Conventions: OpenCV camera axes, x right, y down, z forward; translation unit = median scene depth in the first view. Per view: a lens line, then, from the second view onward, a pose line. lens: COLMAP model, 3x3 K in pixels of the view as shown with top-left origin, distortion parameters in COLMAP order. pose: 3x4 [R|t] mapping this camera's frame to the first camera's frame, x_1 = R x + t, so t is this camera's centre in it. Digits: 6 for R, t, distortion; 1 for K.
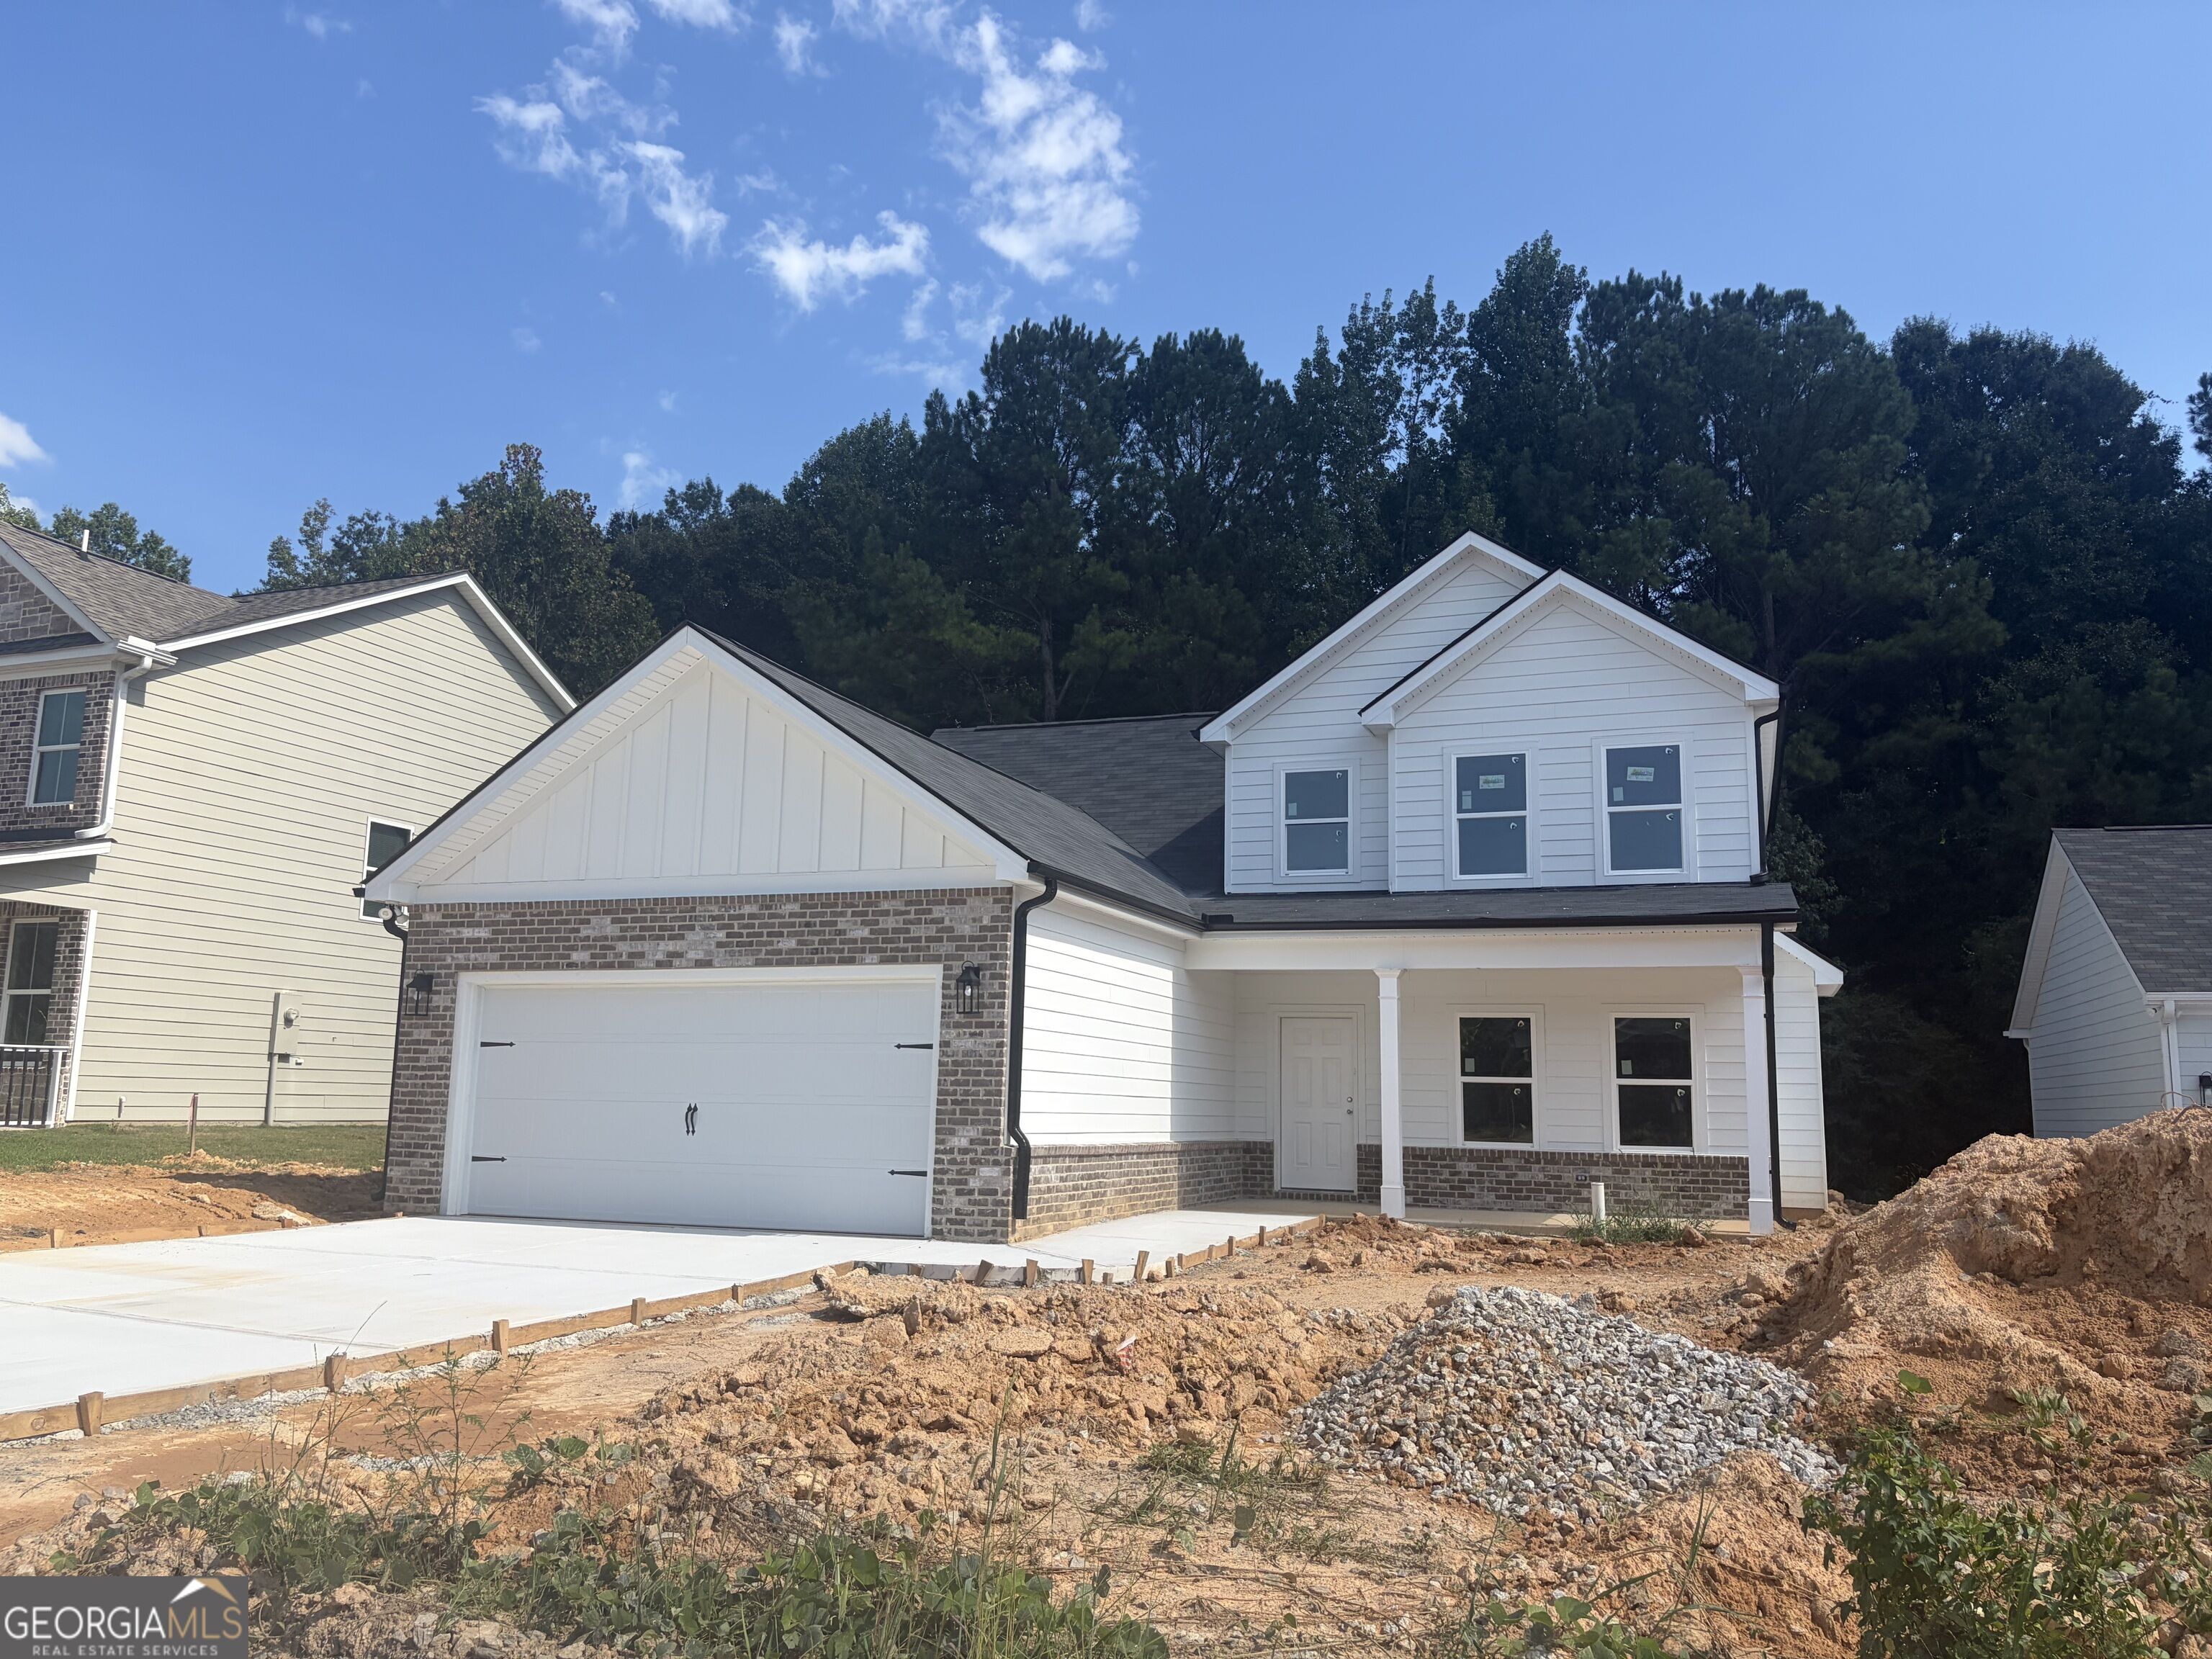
lens RADIAL K [[1666.5, 0, 1102.6], [0, 1666.5, 839.4], [0, 0, 1]] dist [0.010900, 0.000415]
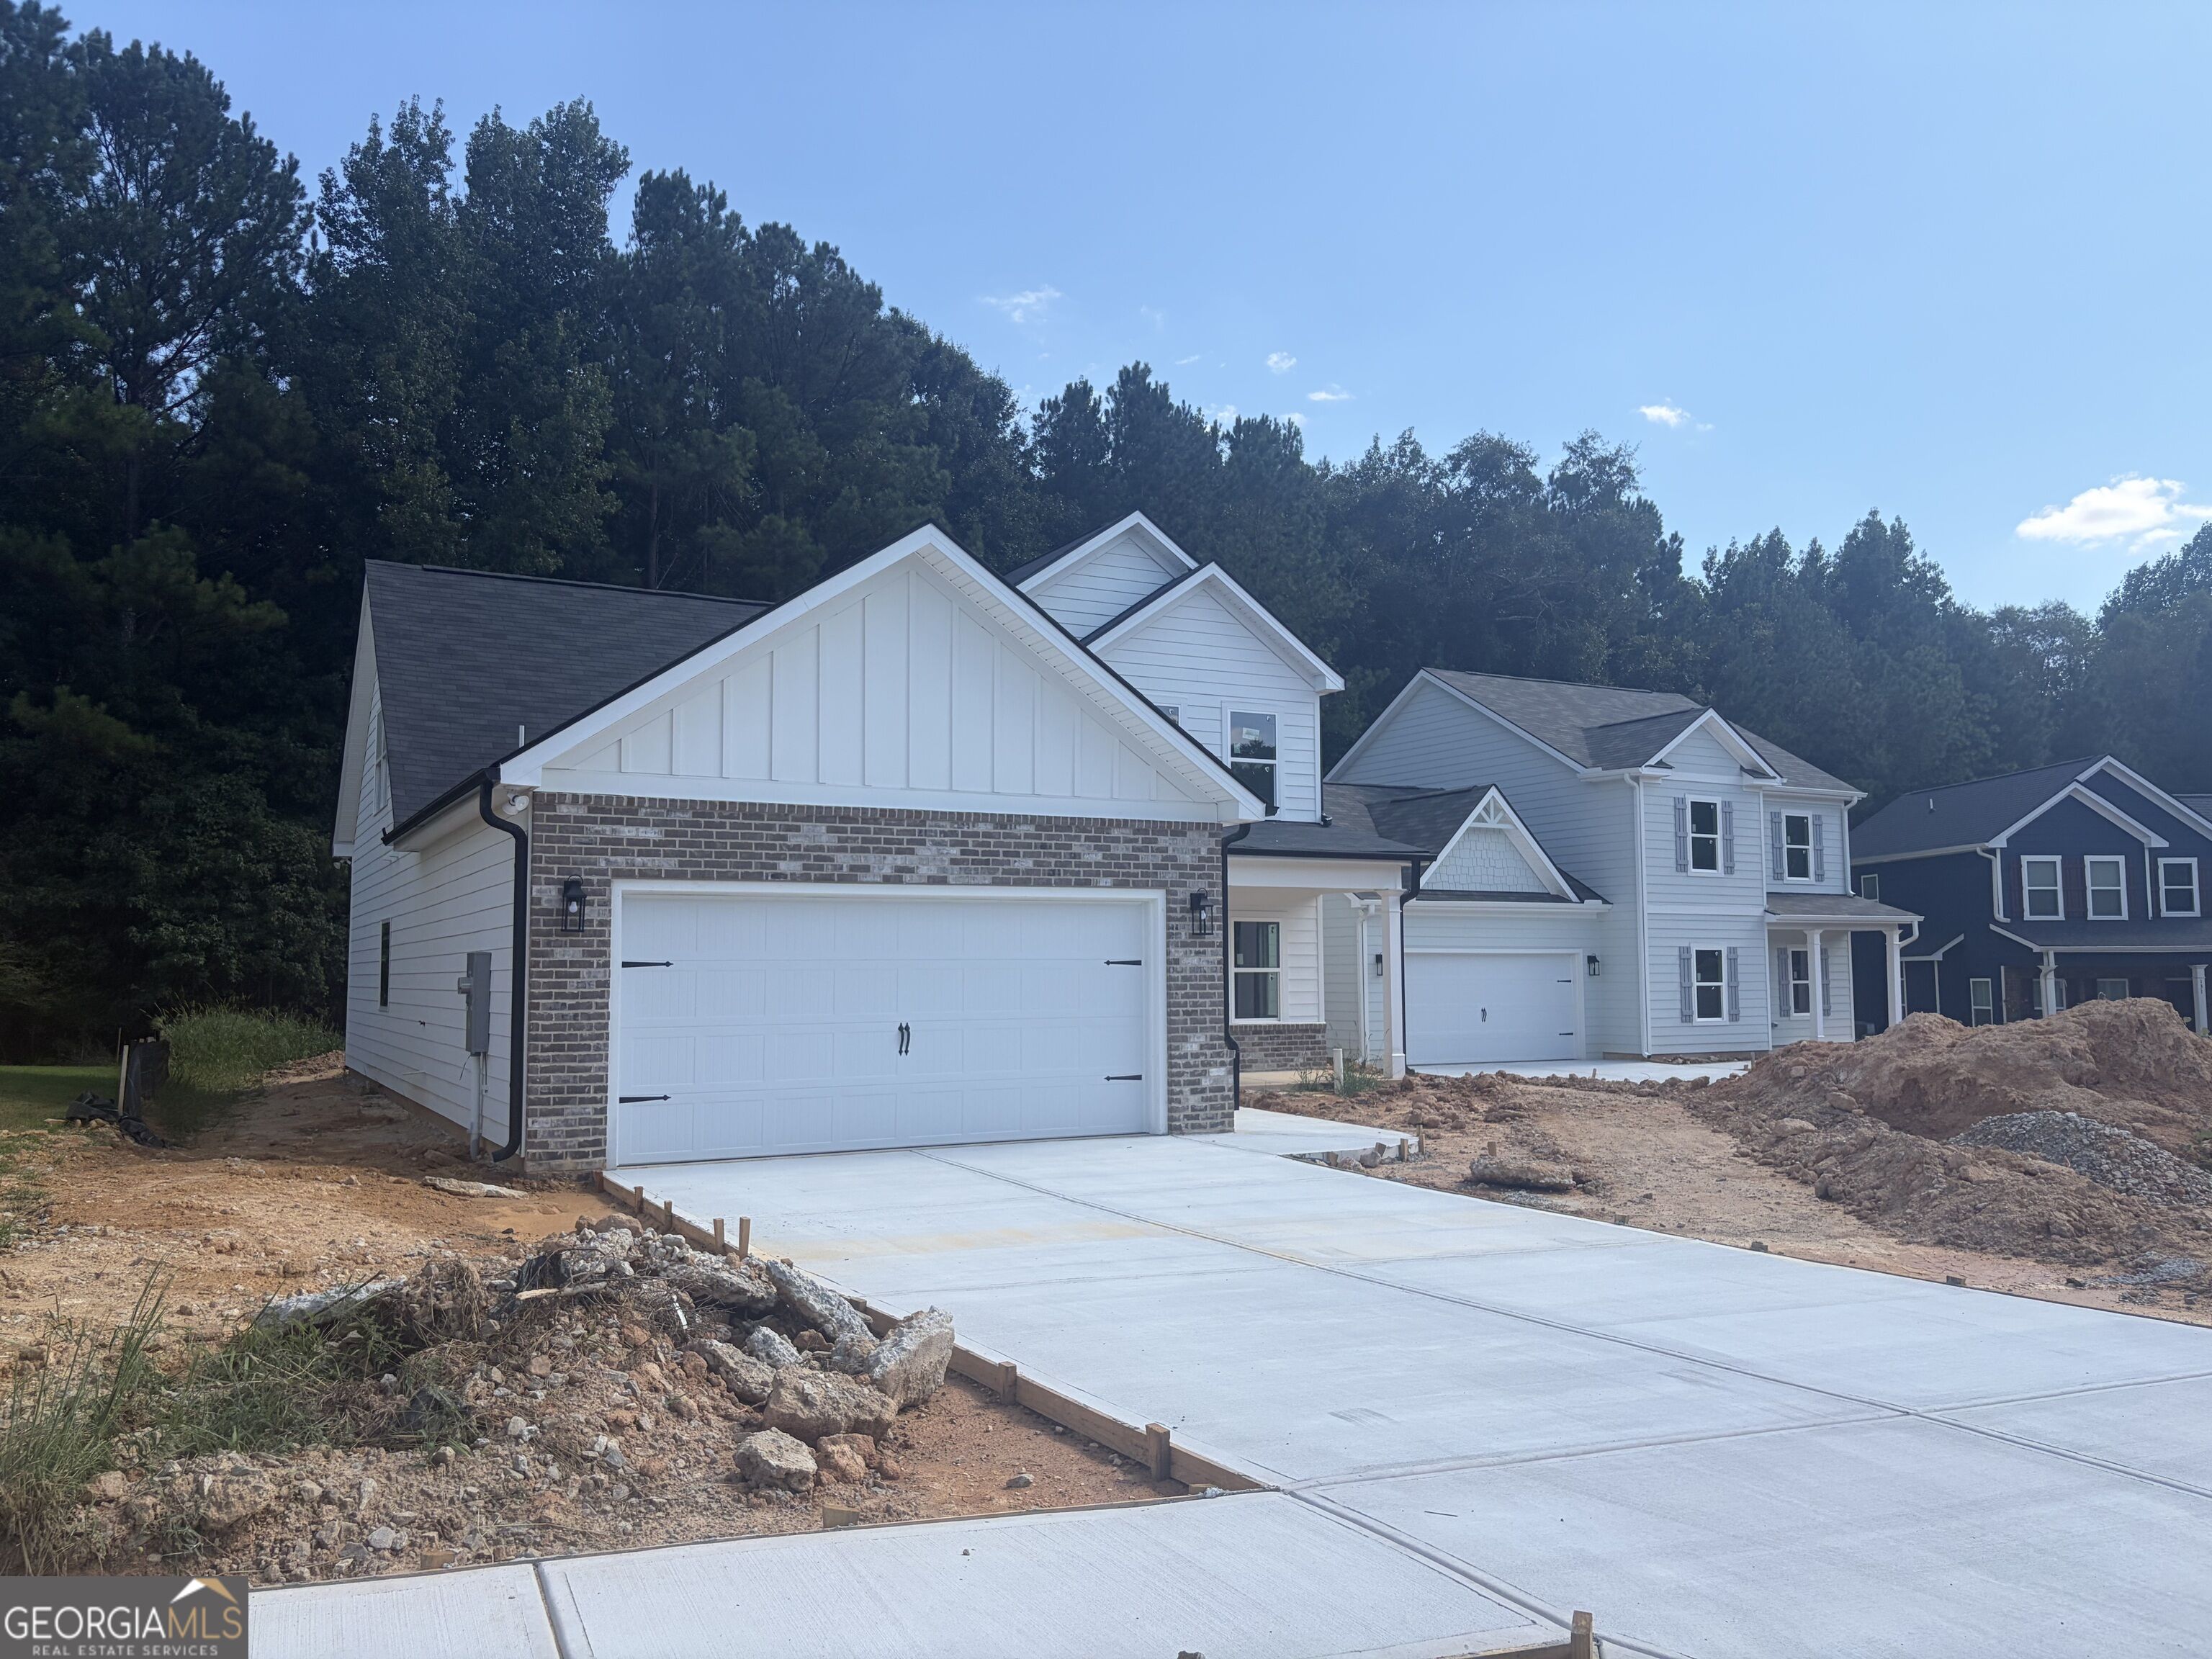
lens RADIAL K [[1660.5, 0, 1106.0], [0, 1660.5, 829.5], [0, 0, 1]] dist [0.015120, 0.005046]
pose [[0.654218, 0.040713, 0.755210, -0.845394], [-0.103912, 0.993919, 0.036435, -0.000317], [-0.749134, -0.102311, 0.654470, 0.278354]]
